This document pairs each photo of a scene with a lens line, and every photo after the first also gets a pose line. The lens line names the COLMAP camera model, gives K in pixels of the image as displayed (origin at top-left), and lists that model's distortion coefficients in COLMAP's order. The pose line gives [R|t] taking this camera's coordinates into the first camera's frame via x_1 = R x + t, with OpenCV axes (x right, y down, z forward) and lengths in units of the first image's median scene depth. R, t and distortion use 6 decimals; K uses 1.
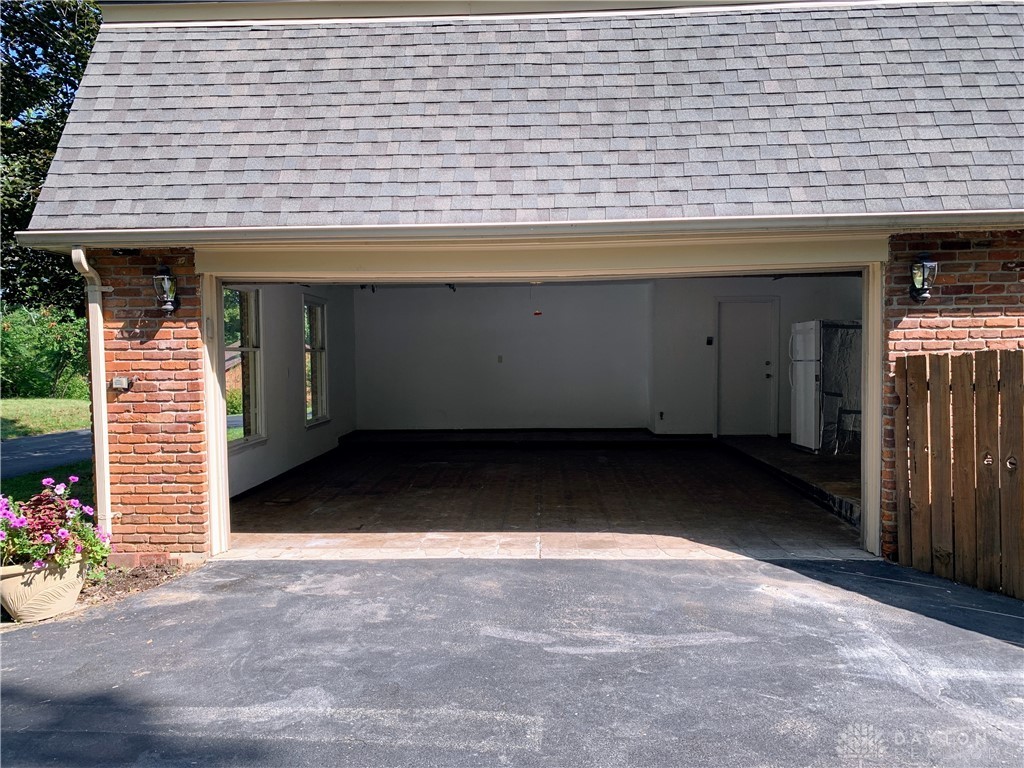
lens RADIAL K [[776.3, 0, 512.0], [0, 776.3, 384.0], [0, 0, 1]] dist [-0.002318, 0.007106]
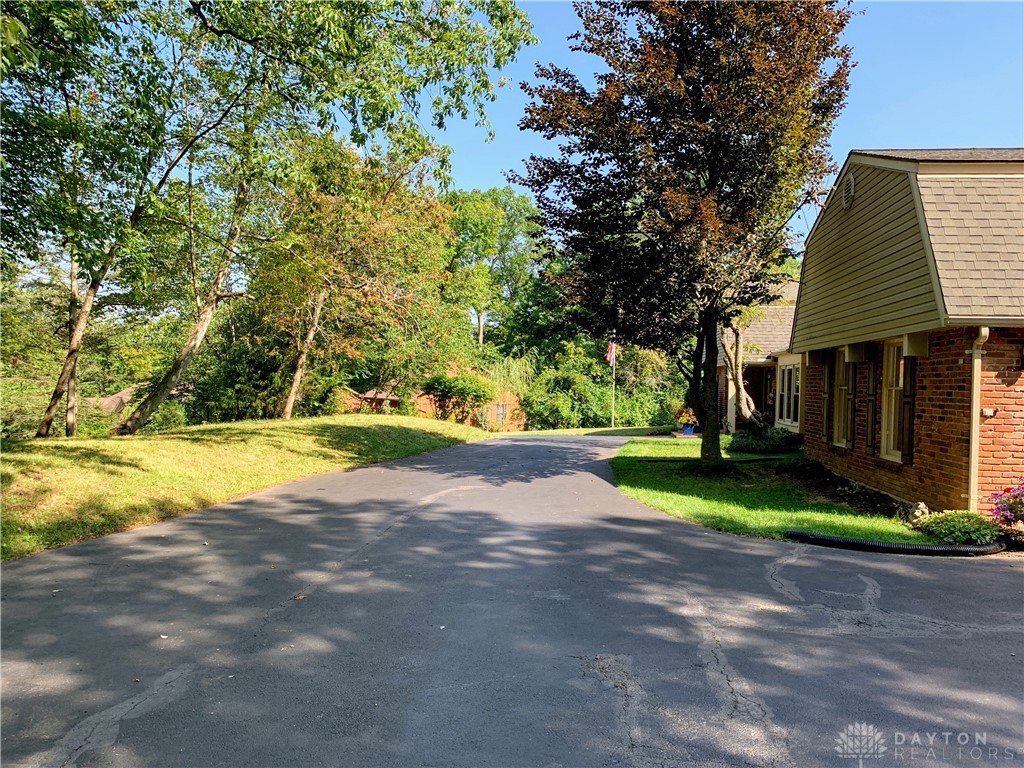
lens RADIAL K [[776.3, 0, 512.0], [0, 776.3, 384.0], [0, 0, 1]] dist [-0.002318, 0.007106]
pose [[0.996437, 0.032265, -0.077924, -1.340167], [-0.035101, 0.998760, -0.035293, 0.030843], [0.076688, 0.037902, 0.996334, -0.634204]]
